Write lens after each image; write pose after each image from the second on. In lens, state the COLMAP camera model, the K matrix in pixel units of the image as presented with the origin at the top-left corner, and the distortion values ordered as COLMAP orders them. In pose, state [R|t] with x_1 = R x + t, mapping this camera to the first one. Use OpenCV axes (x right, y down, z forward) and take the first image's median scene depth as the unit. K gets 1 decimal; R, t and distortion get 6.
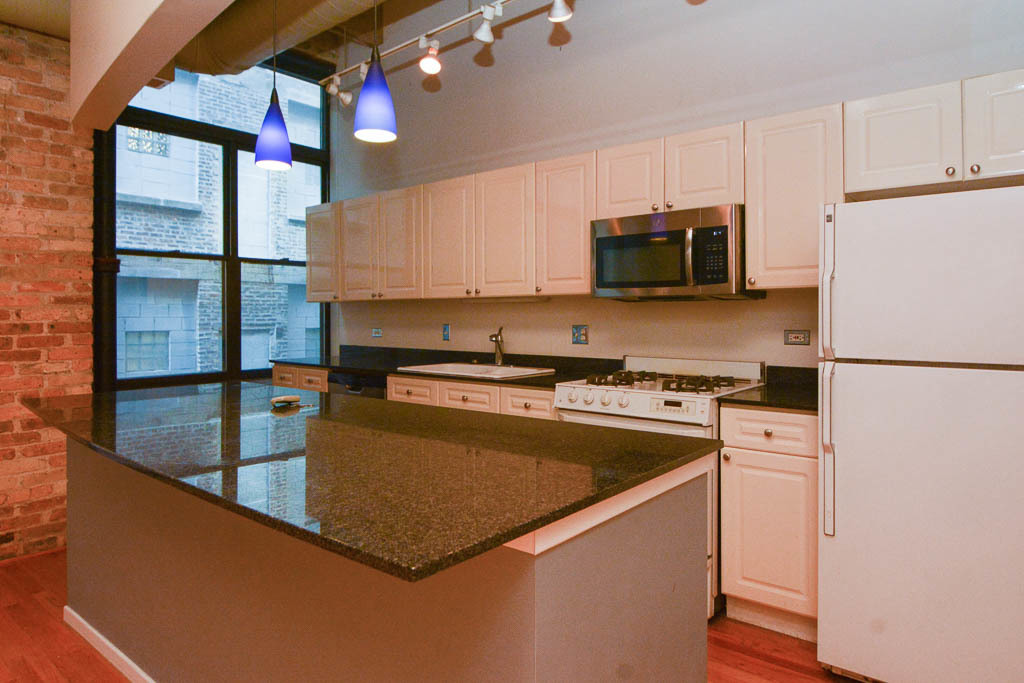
lens RADIAL K [[637.4, 0, 513.5], [0, 637.4, 310.0], [0, 0, 1]] dist [0.002087, -0.016675]
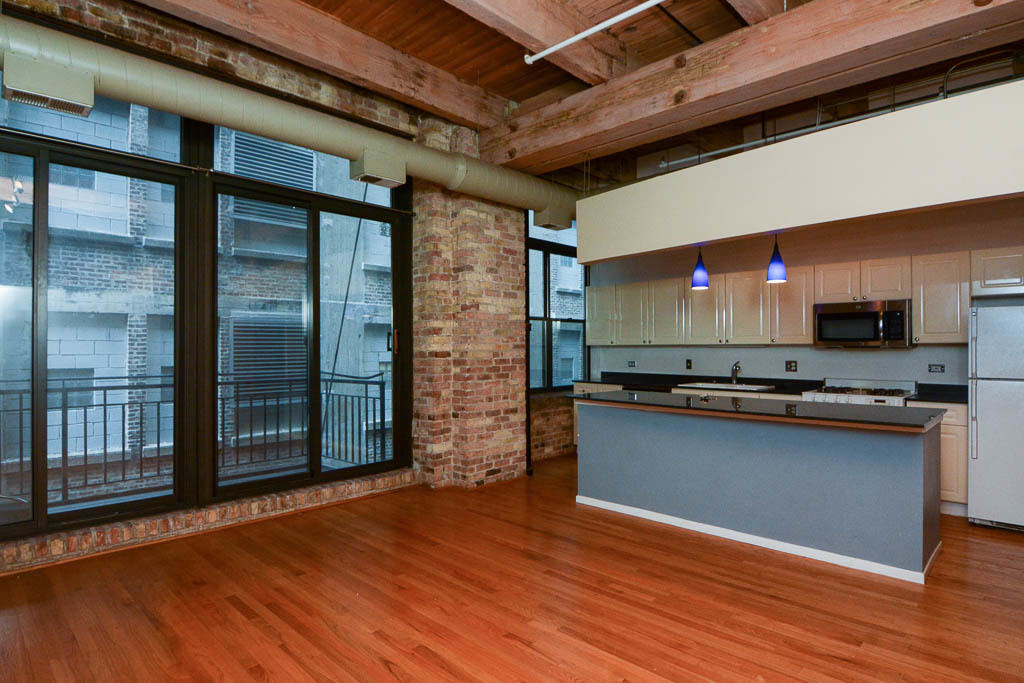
lens RADIAL K [[556.8, 0, 512.0], [0, 556.8, 341.5], [0, 0, 1]] dist [0.001960, -0.017210]
pose [[0.996425, 0.002185, -0.084456, -0.593946], [-0.002554, 0.999988, -0.004263, -0.023545], [0.084445, 0.004463, 0.996418, -0.654837]]
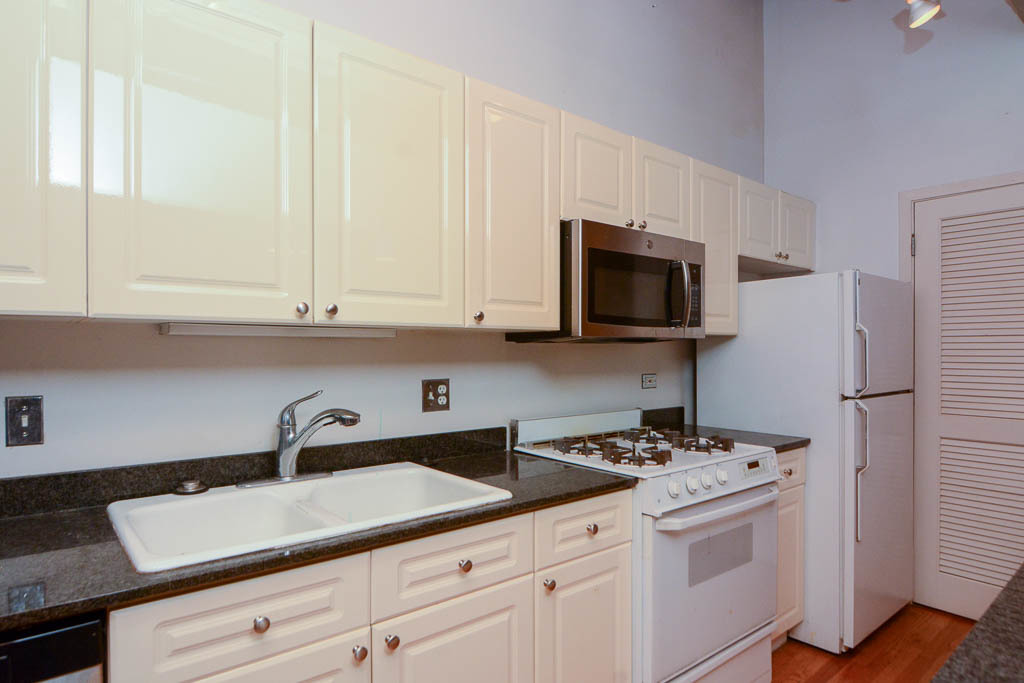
lens RADIAL K [[587.9, 0, 512.0], [0, 587.9, 341.5], [0, 0, 1]] dist [-0.002062, -0.021508]
pose [[0.201495, 0.015577, 0.979366, -0.472214], [-0.007358, 0.999869, -0.014389, -0.004708], [-0.979462, -0.004307, 0.201584, 0.922650]]
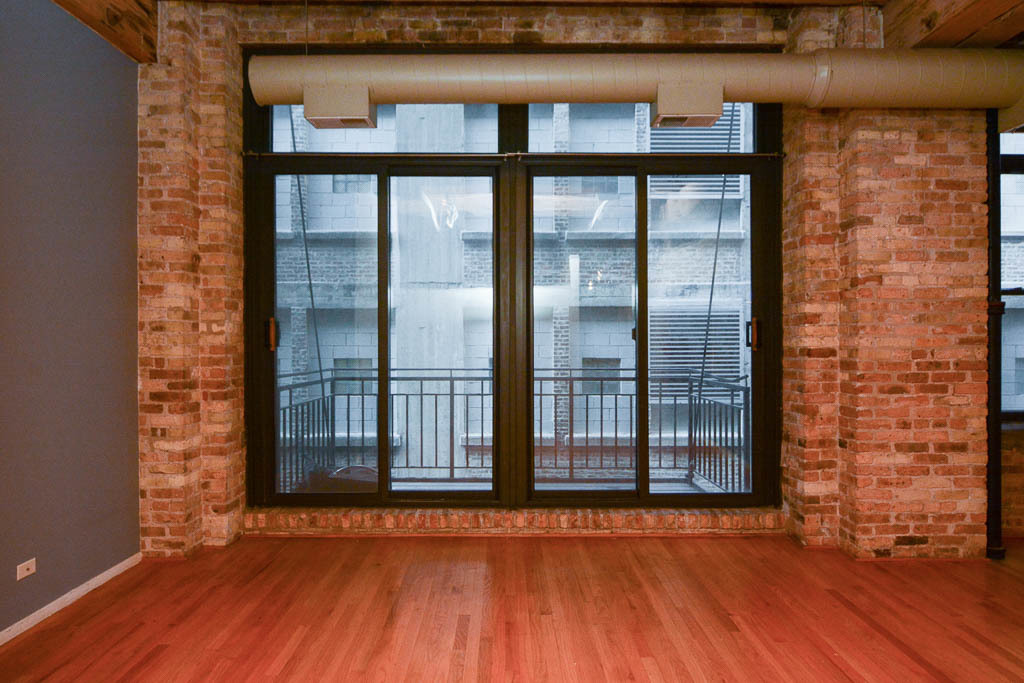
lens RADIAL K [[627.2, 0, 512.0], [0, 627.2, 341.5], [0, 0, 1]] dist [0.000807, -0.017687]
pose [[0.630981, 0.009169, -0.775744, -0.363185], [0.003116, 0.999892, 0.014353, -0.033869], [0.775792, -0.011474, 0.630885, -0.331923]]
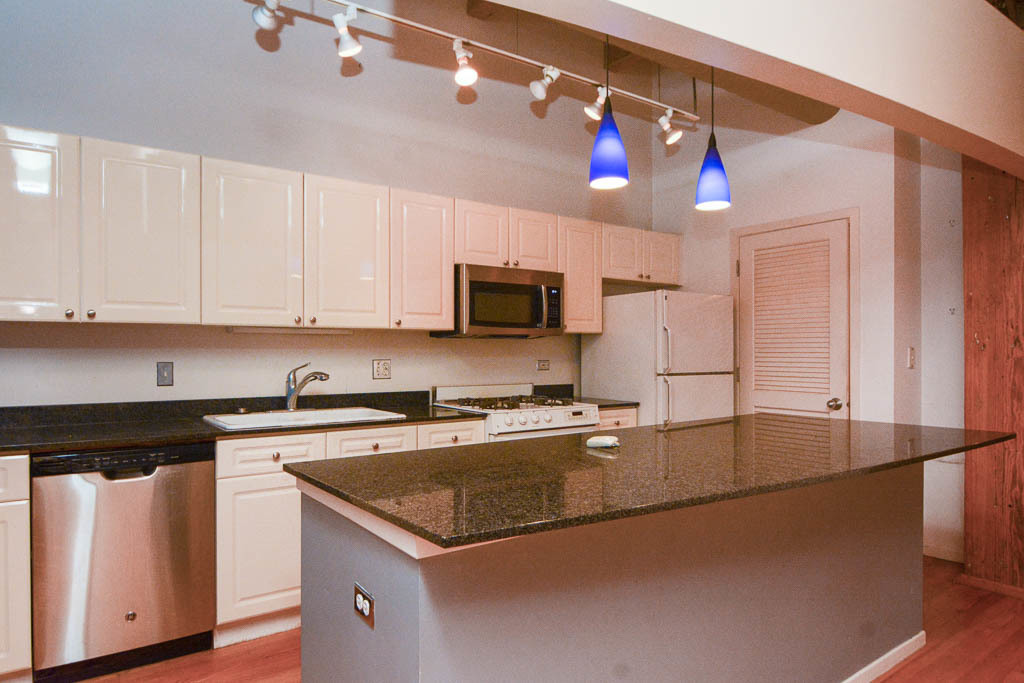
lens RADIAL K [[627.2, 0, 512.0], [0, 627.2, 341.5], [0, 0, 1]] dist [0.000807, -0.017687]
pose [[0.254251, 0.013862, 0.967039, -0.880442], [-0.008509, 0.999891, -0.012096, 0.006319], [-0.967101, -0.005153, 0.254342, 0.629493]]
